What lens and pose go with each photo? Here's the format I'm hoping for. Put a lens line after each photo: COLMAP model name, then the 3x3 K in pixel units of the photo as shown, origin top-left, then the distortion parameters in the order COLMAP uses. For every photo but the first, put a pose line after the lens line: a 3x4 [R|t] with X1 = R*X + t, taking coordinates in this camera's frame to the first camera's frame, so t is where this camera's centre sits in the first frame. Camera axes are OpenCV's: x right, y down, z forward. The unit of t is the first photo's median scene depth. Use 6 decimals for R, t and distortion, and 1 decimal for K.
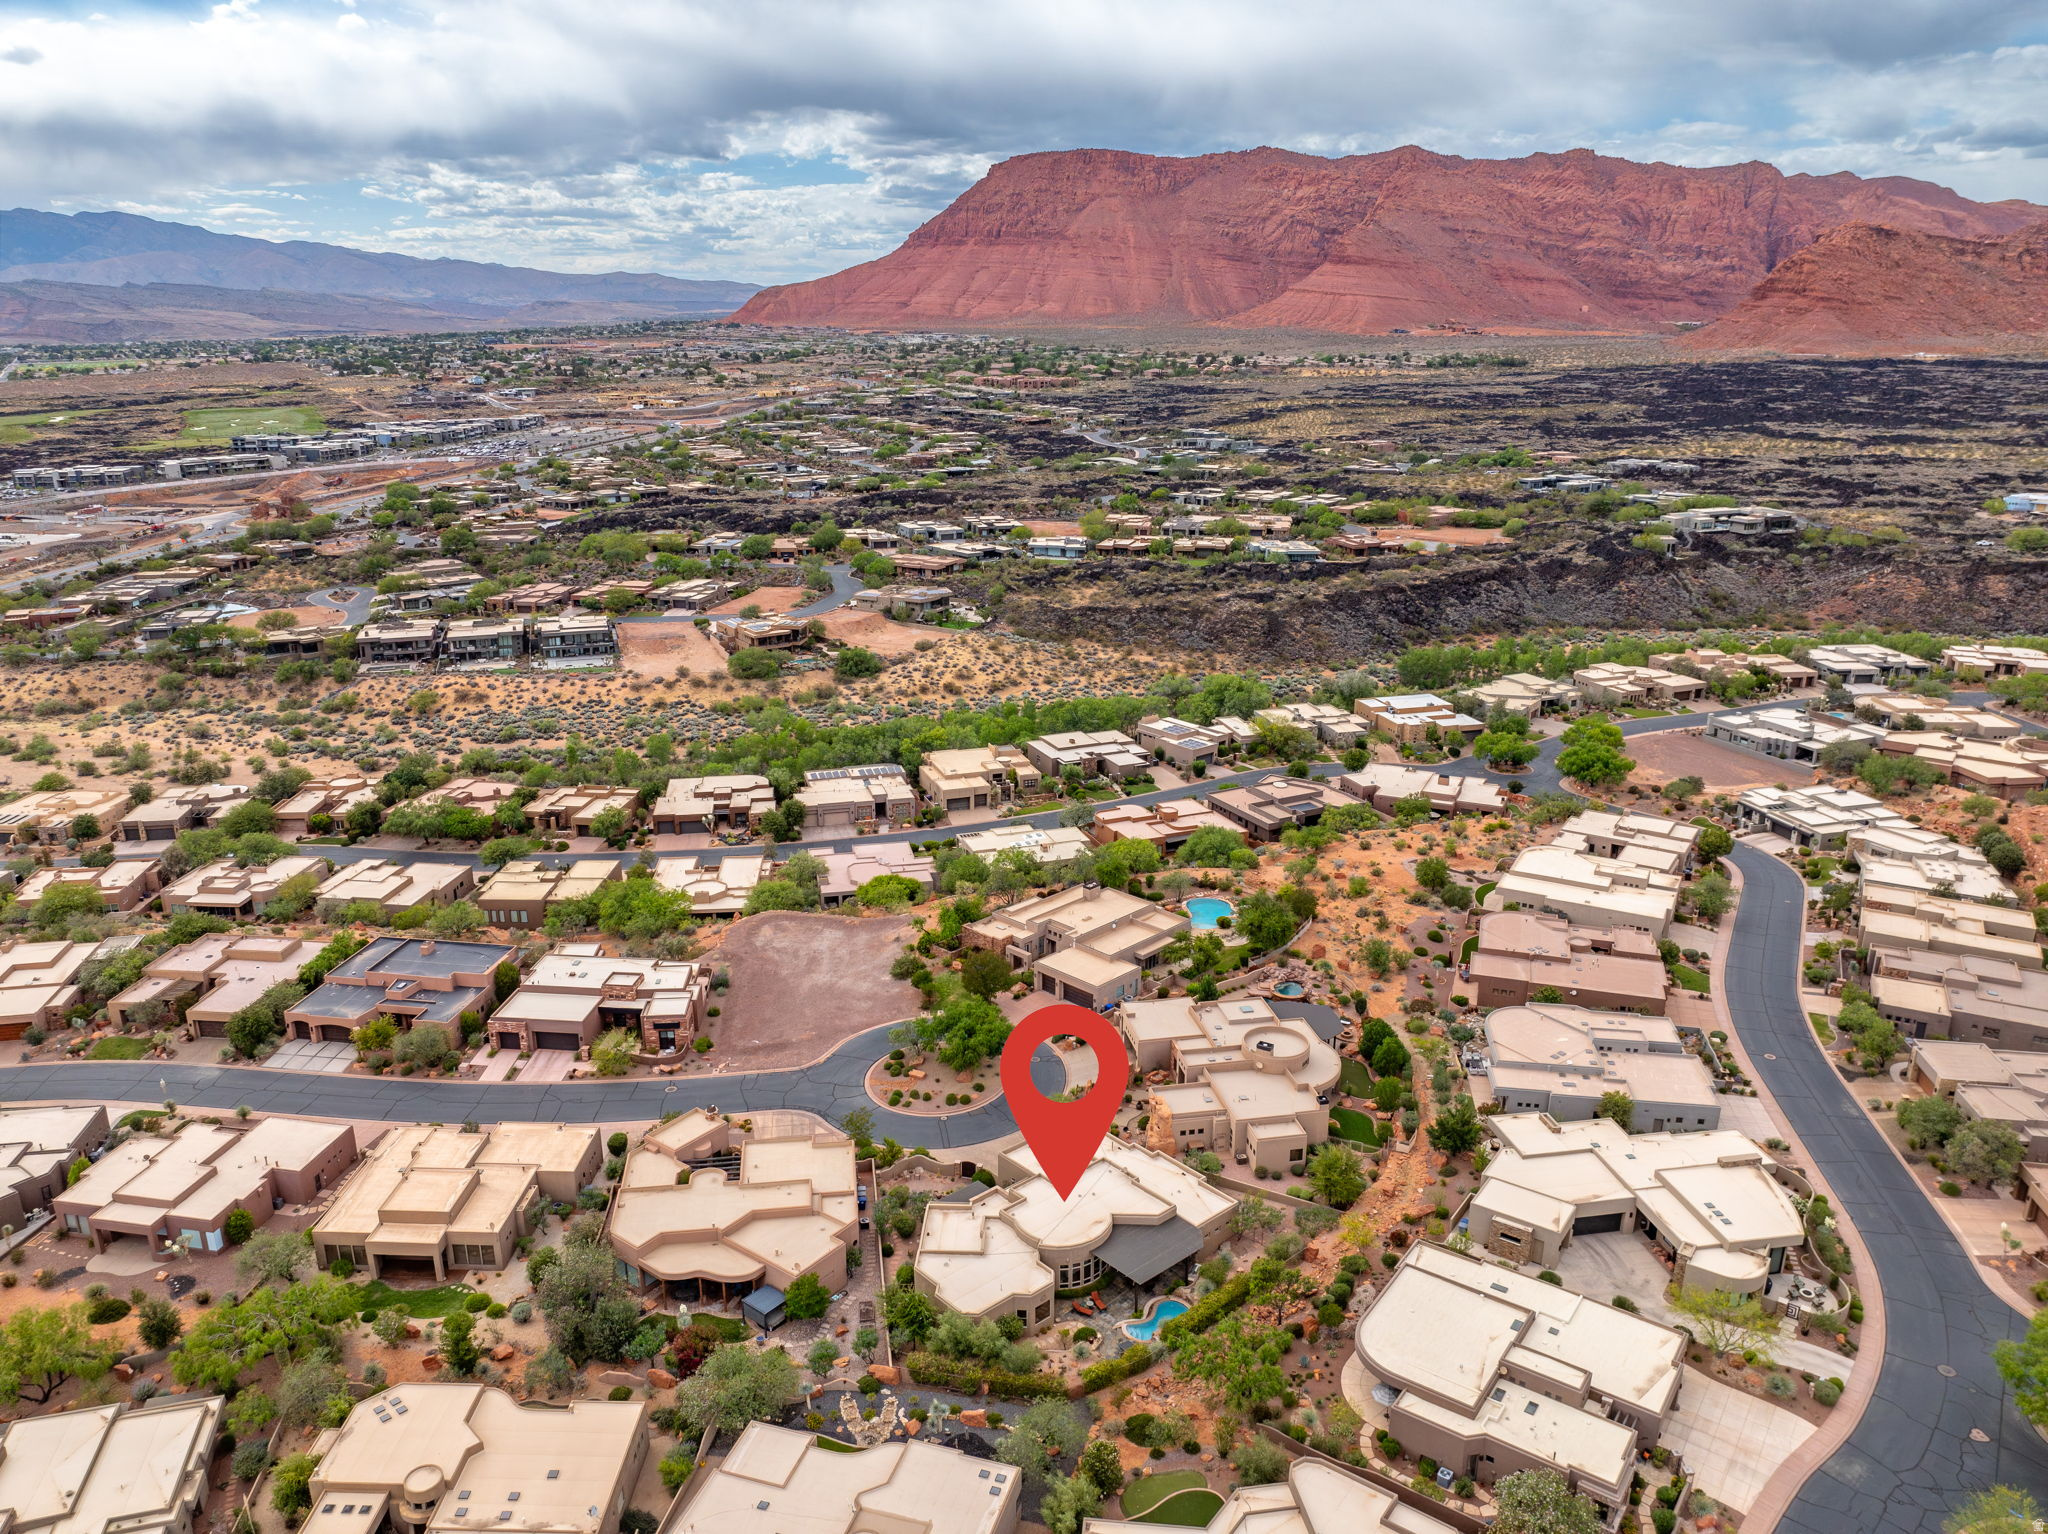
lens RADIAL K [[1453.3, 0, 1023.4], [0, 1453.3, 765.9], [0, 0, 1]] dist [-0.053486, 0.026841]
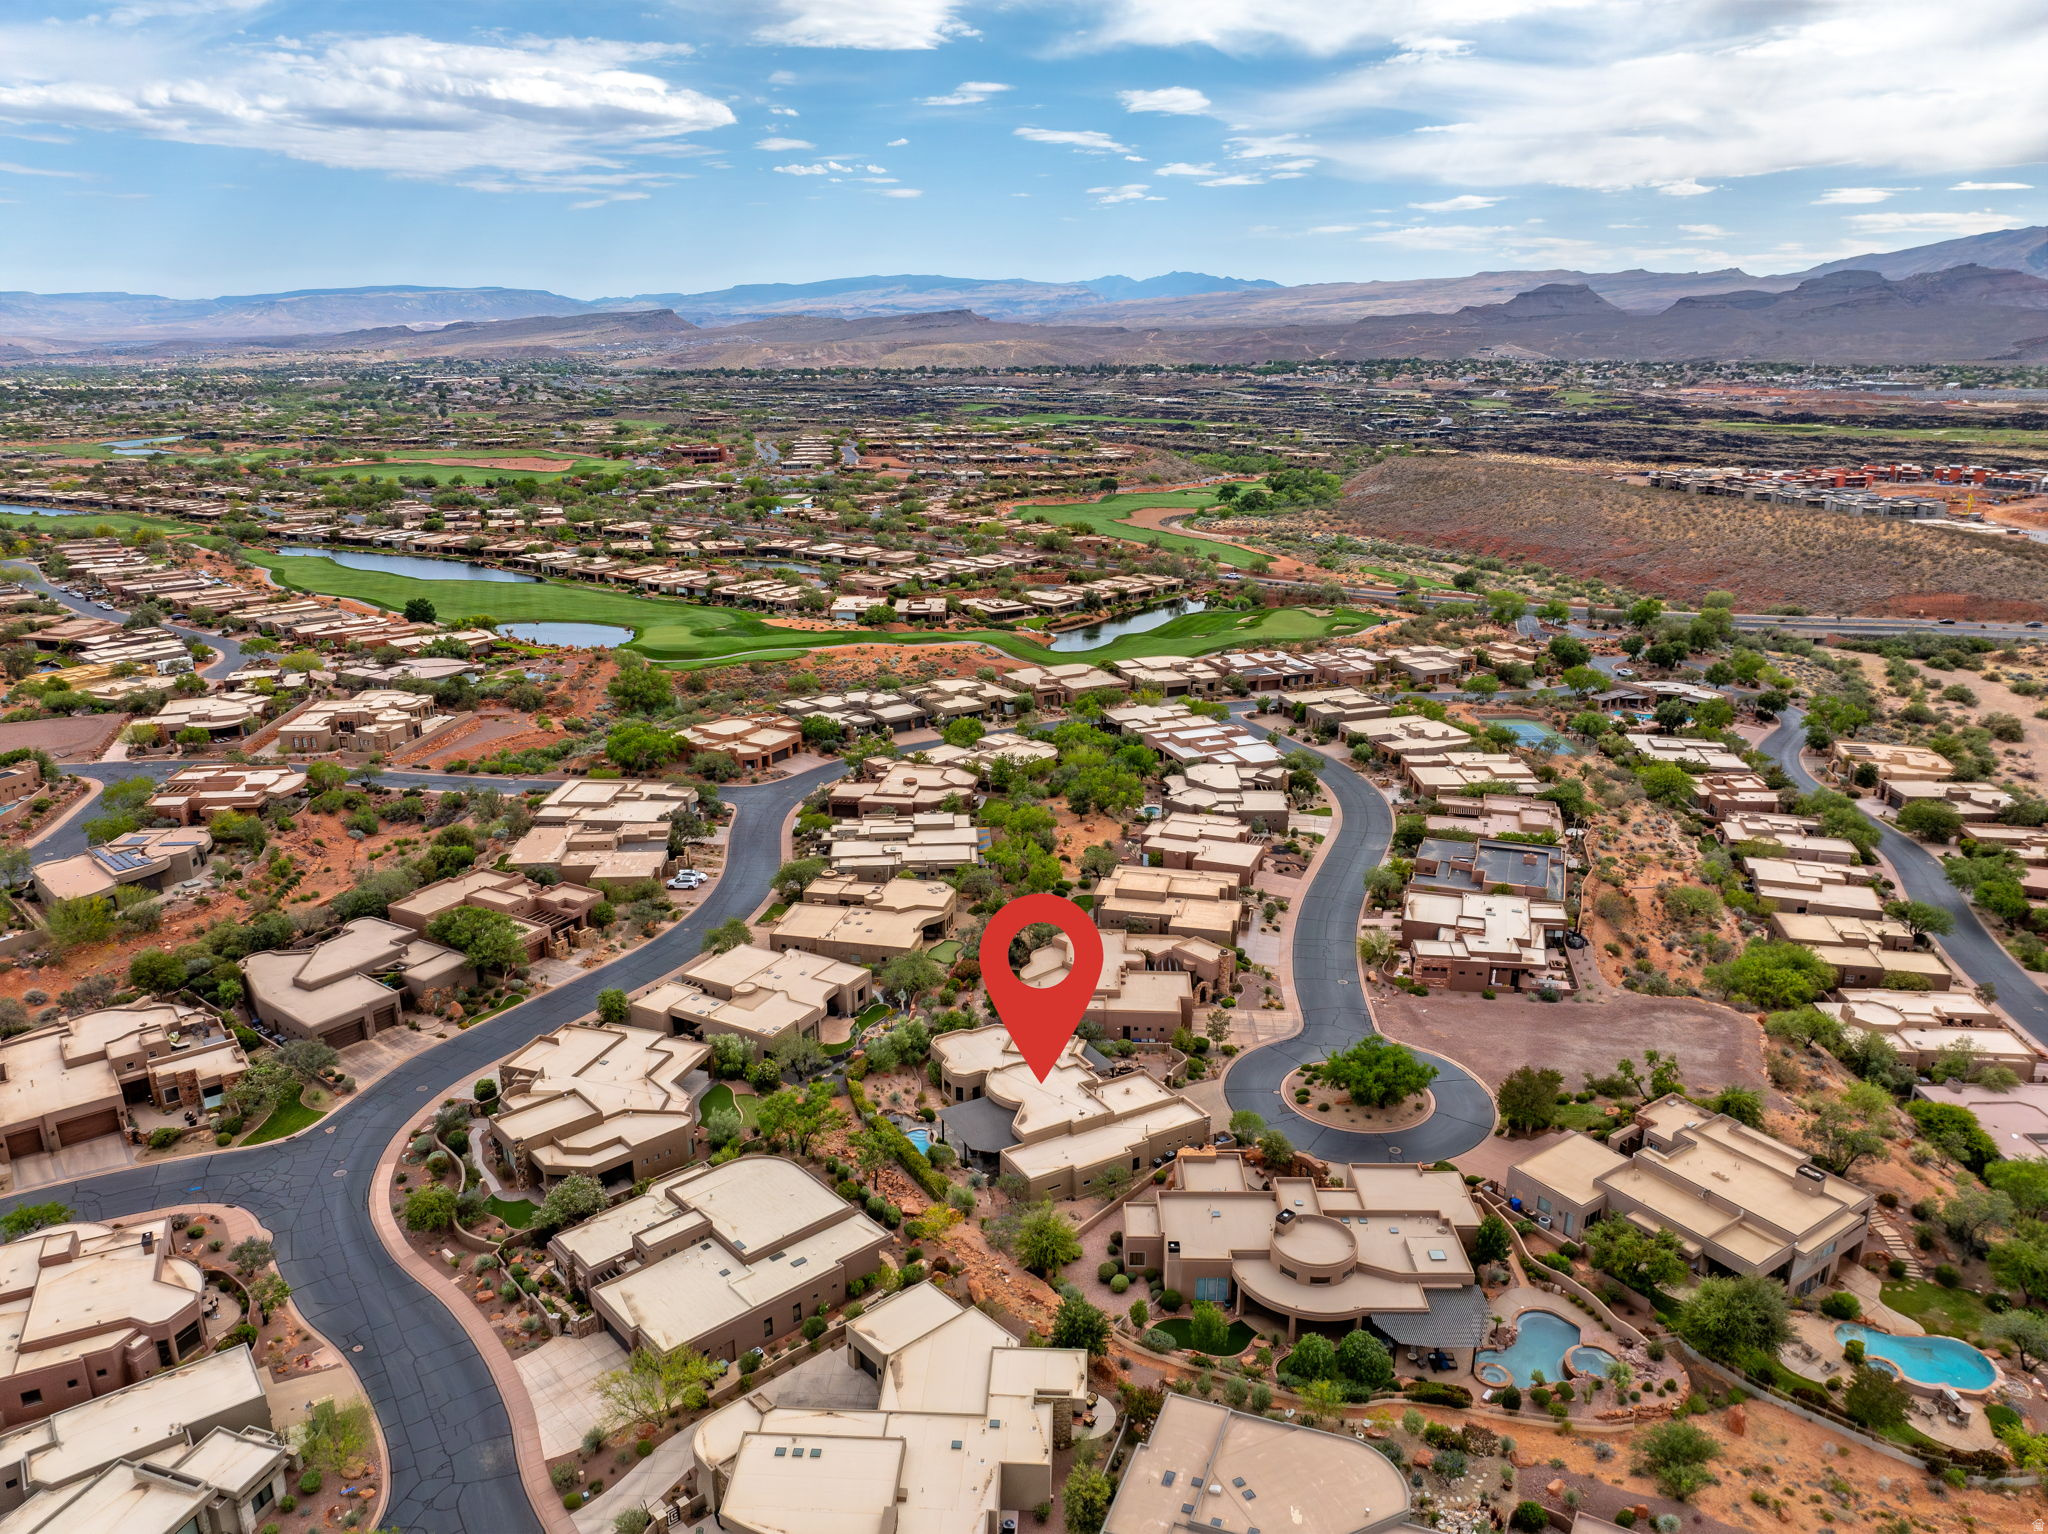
lens RADIAL K [[1453.3, 0, 1023.5], [0, 1453.3, 768.6], [0, 0, 1]] dist [-0.053486, 0.026841]
pose [[-0.198294, 0.297445, -0.933919, 0.927528], [-0.293407, 0.891132, 0.346116, -0.279562], [0.935196, 0.342651, -0.089434, 0.906487]]
